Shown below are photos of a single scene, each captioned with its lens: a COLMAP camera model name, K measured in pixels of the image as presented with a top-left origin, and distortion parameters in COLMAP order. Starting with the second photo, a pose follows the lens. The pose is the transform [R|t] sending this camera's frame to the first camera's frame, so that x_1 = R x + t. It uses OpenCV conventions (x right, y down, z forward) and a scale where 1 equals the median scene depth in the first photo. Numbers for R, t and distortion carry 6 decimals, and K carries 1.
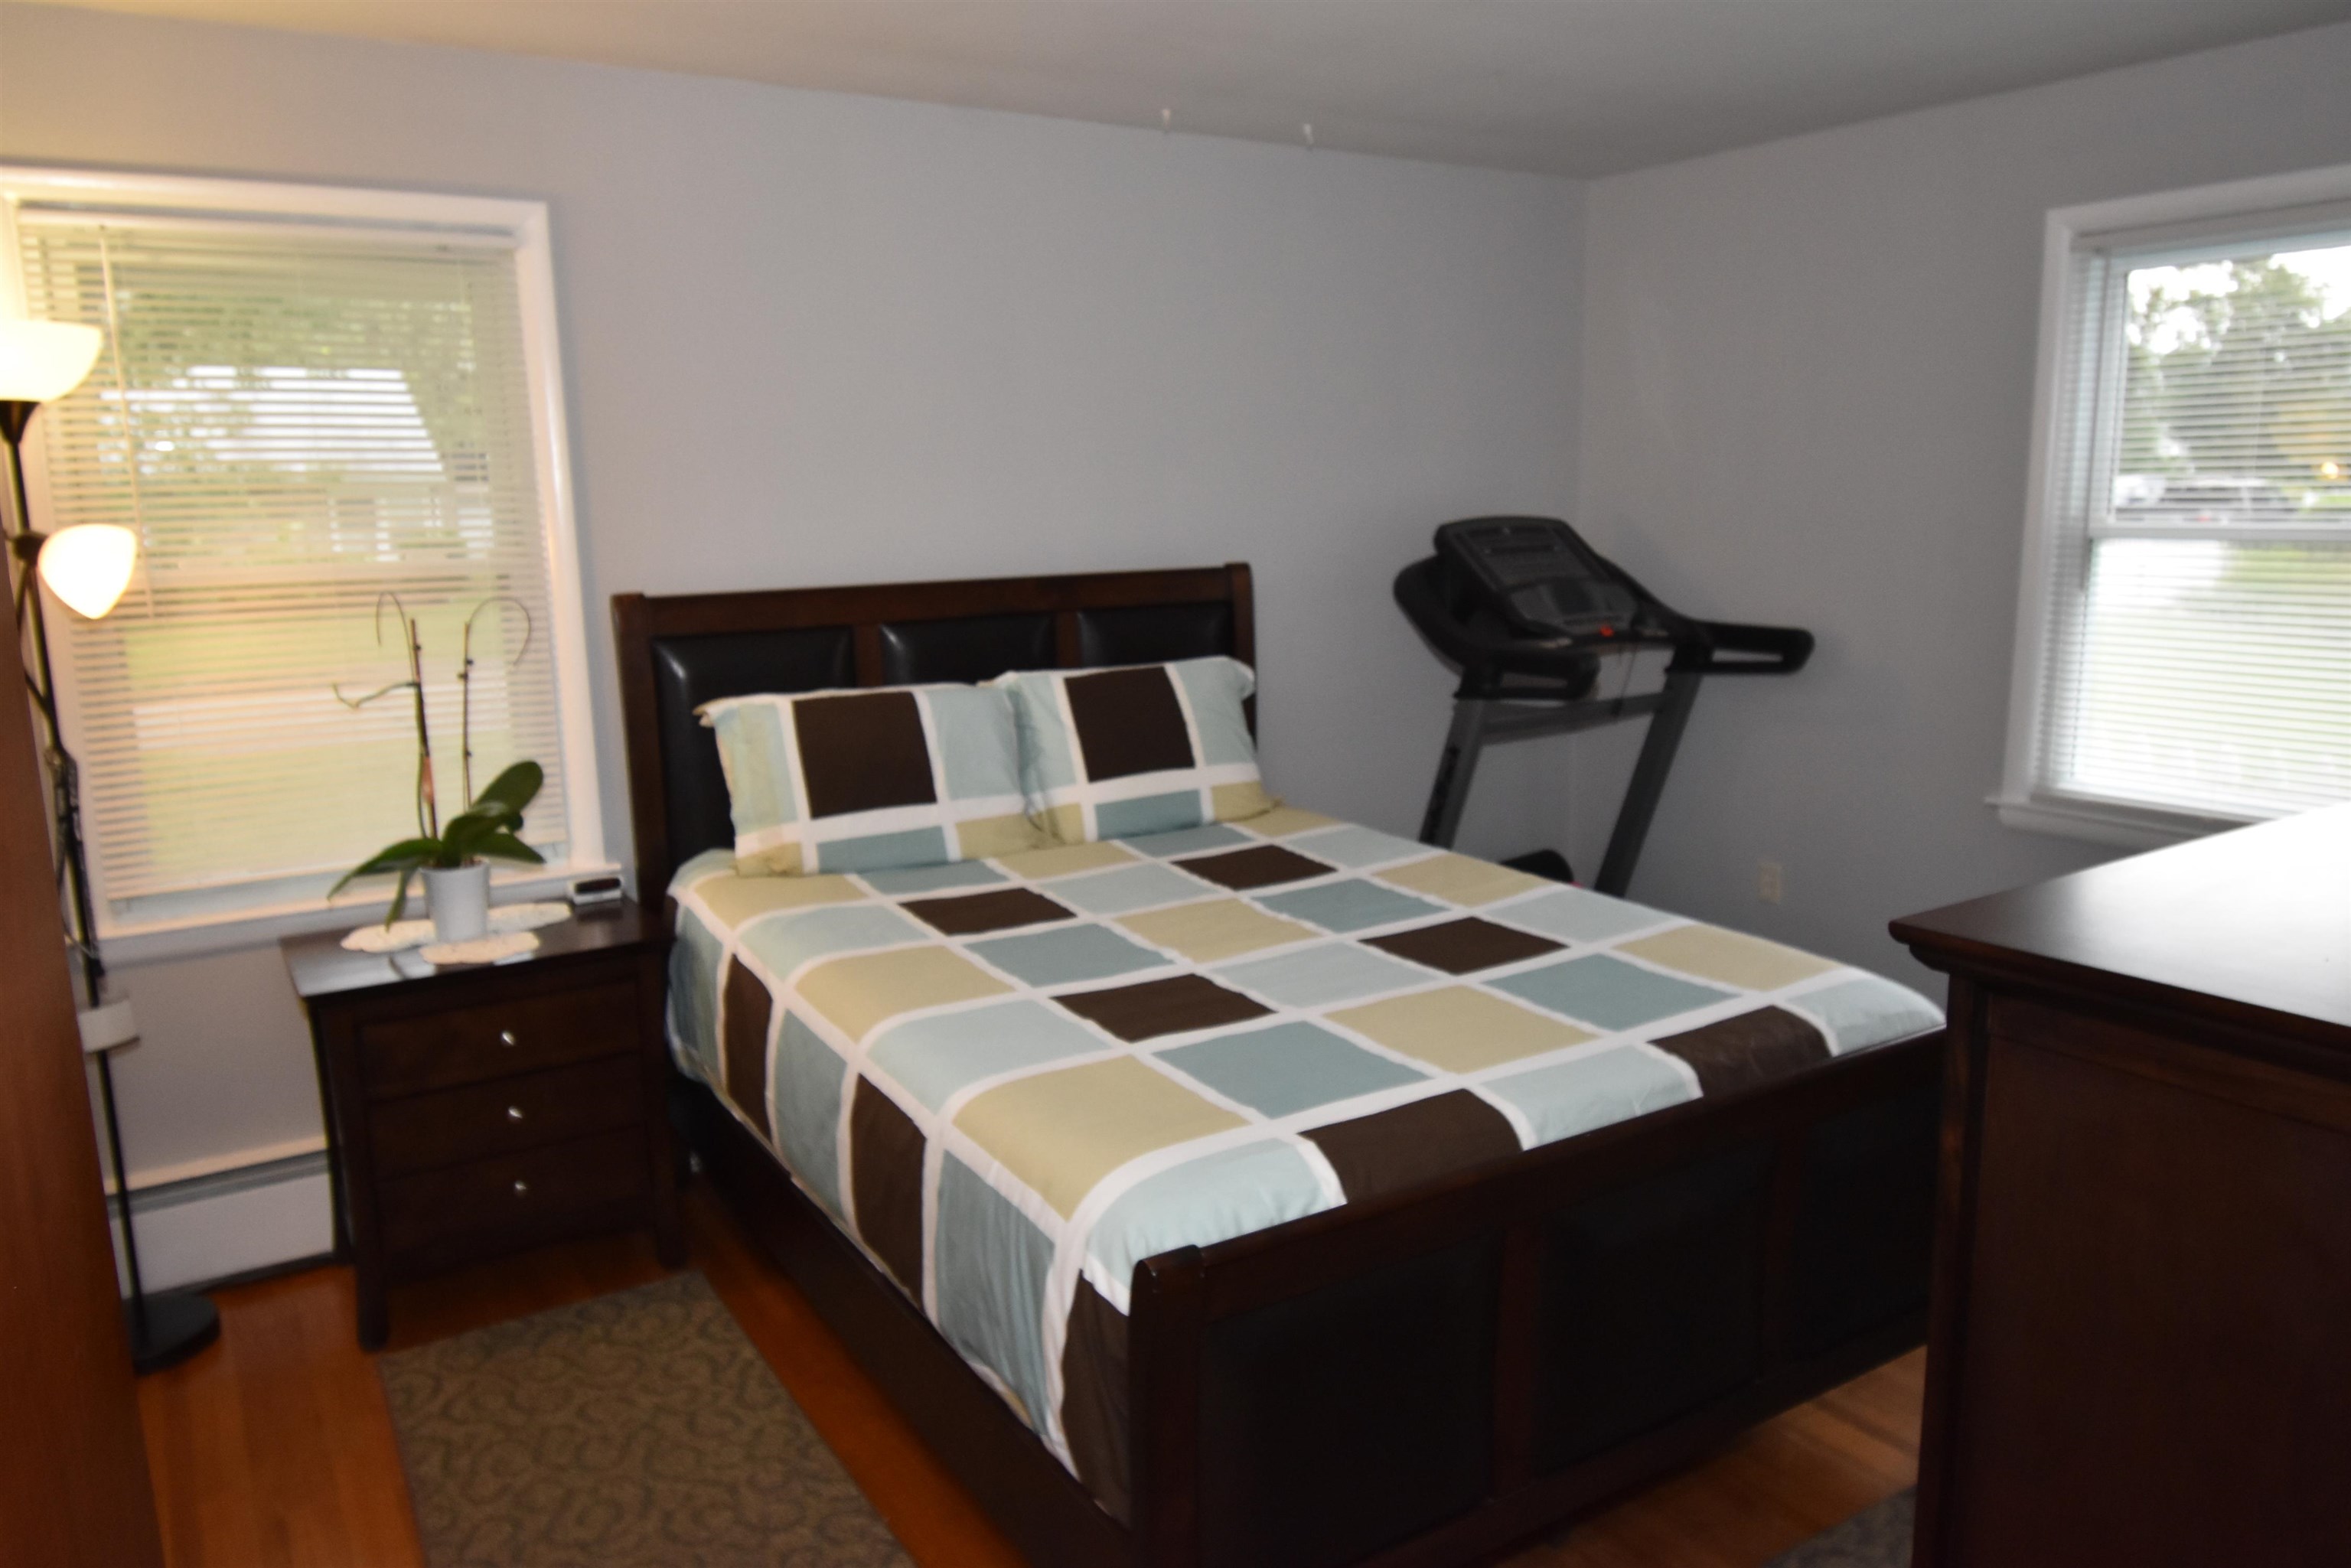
lens RADIAL K [[1657.9, 0, 1175.5], [0, 1657.9, 784.0], [0, 0, 1]] dist [-0.002225, -0.000441]
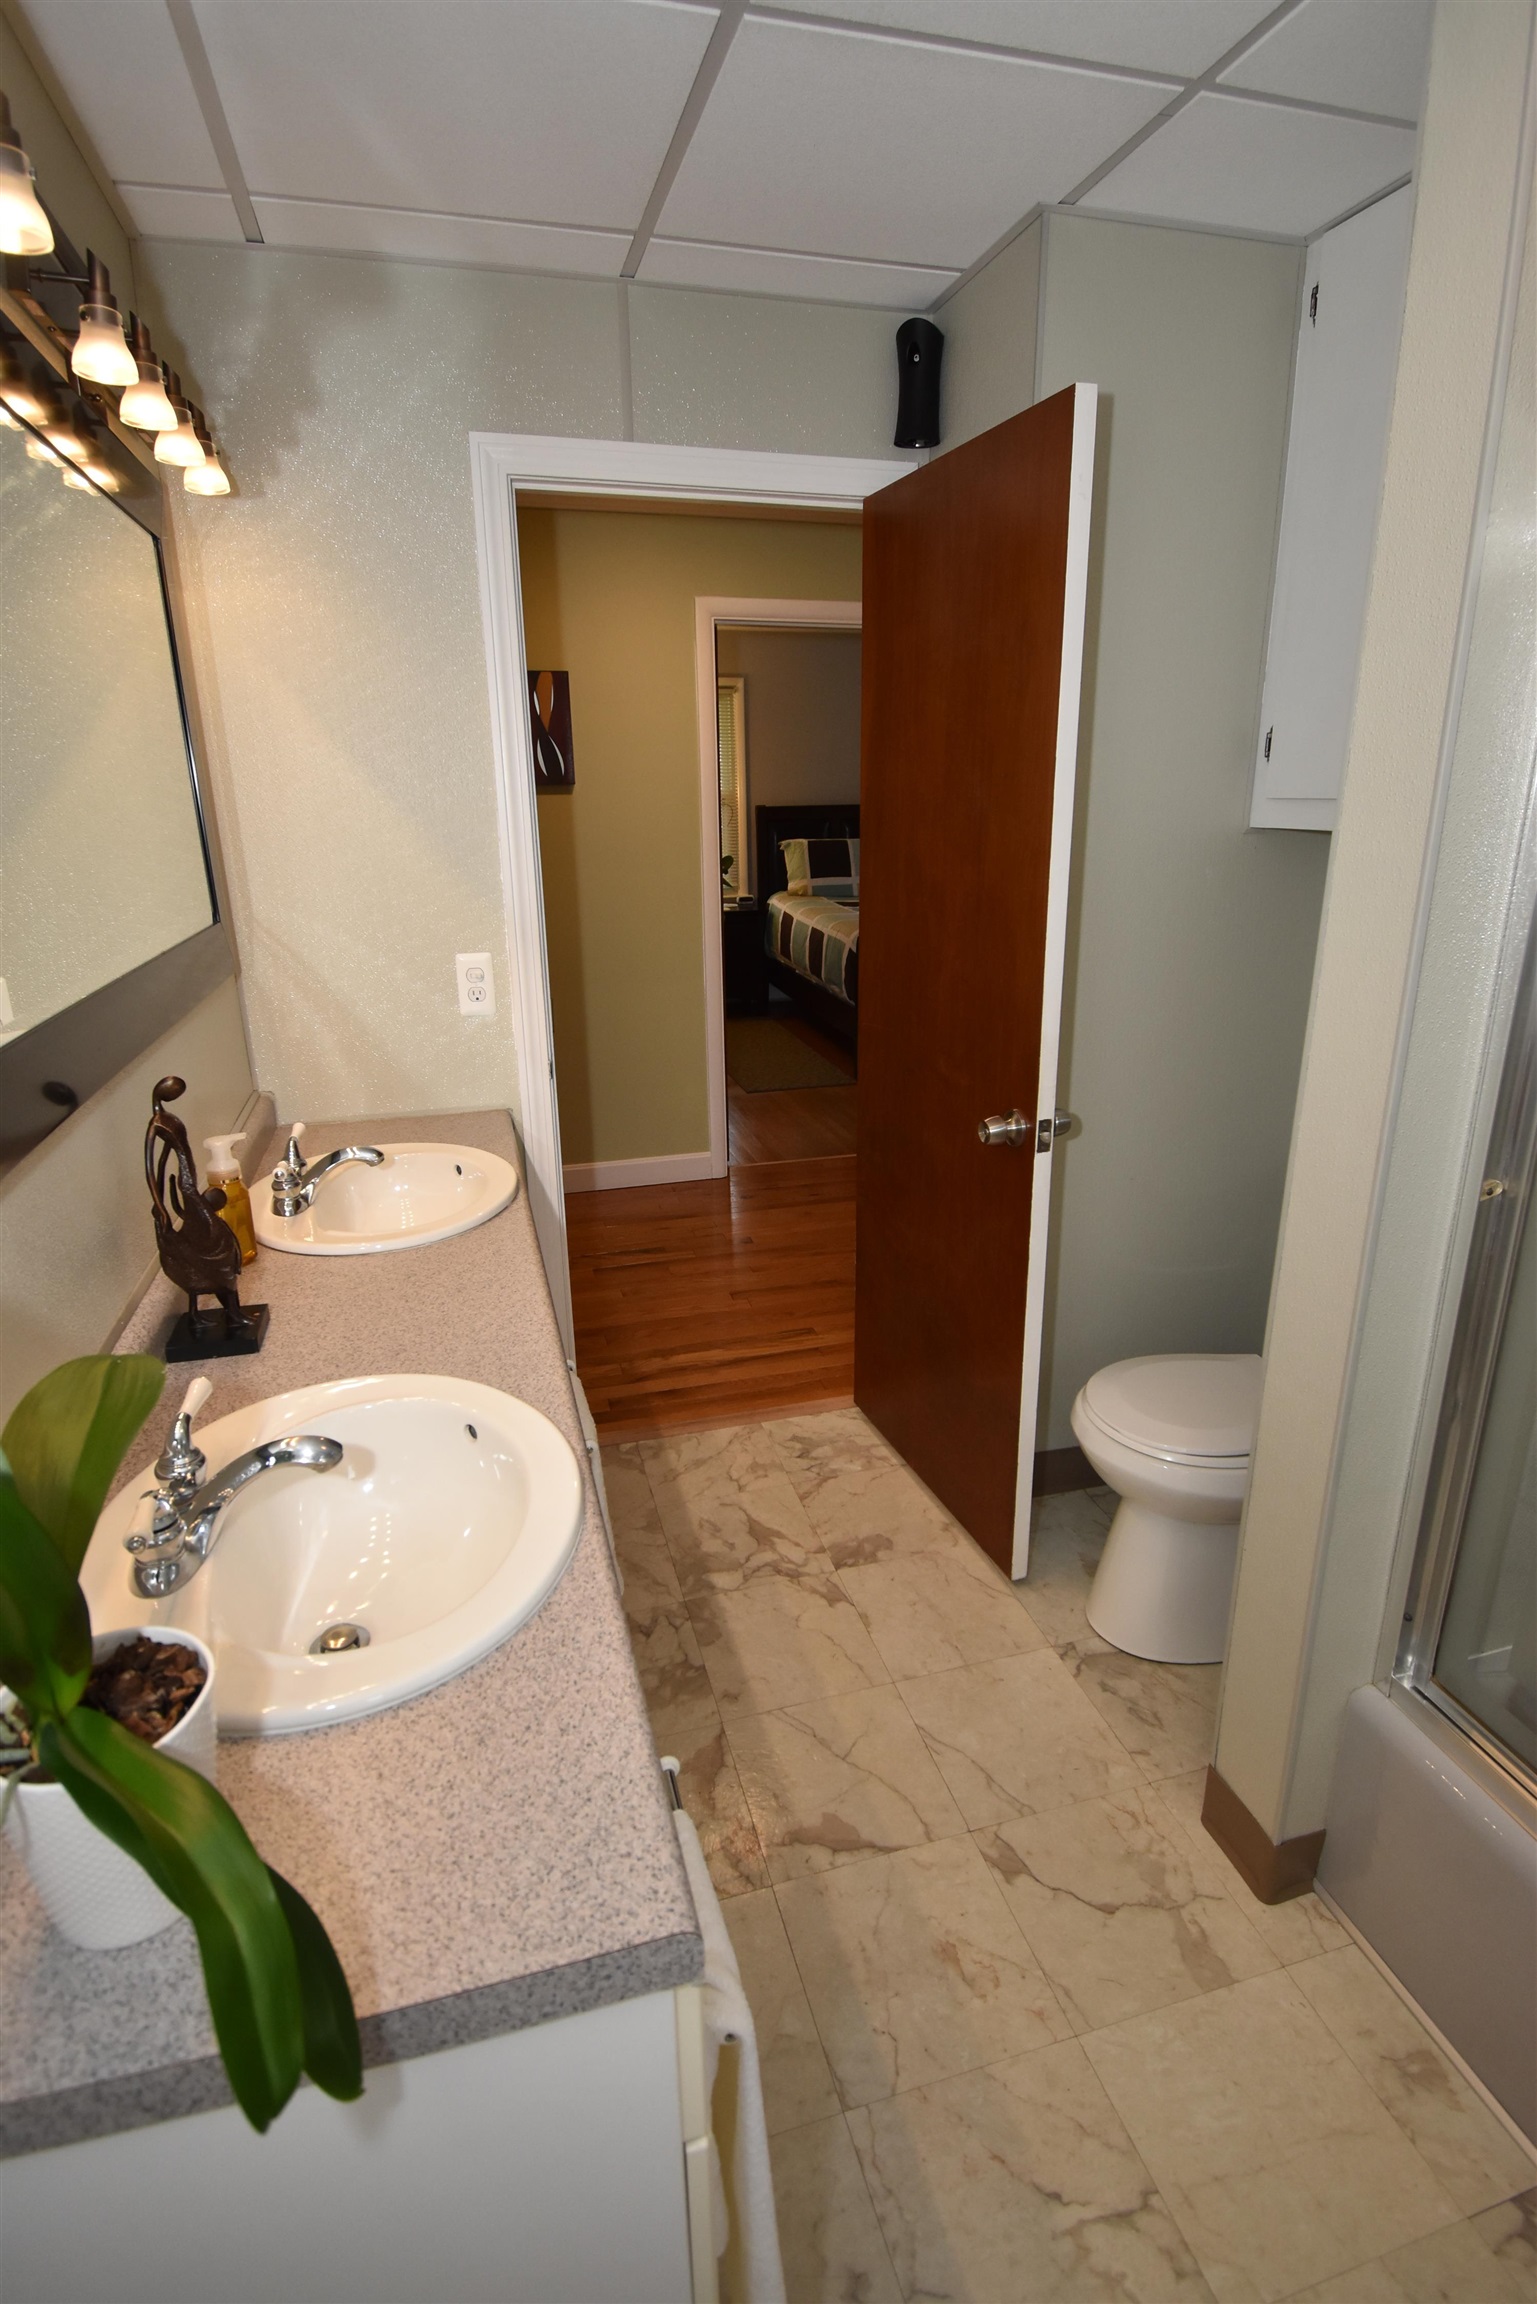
lens RADIAL K [[1172.0, 0, 768.5], [0, 1172.0, 1152.0], [0, 0, 1]] dist [-0.002448, -0.000638]
pose [[0.957452, 0.089547, -0.274347, 0.385195], [-0.051908, 0.988574, 0.141517, 0.233138], [0.283885, -0.121255, 0.951161, -1.289870]]
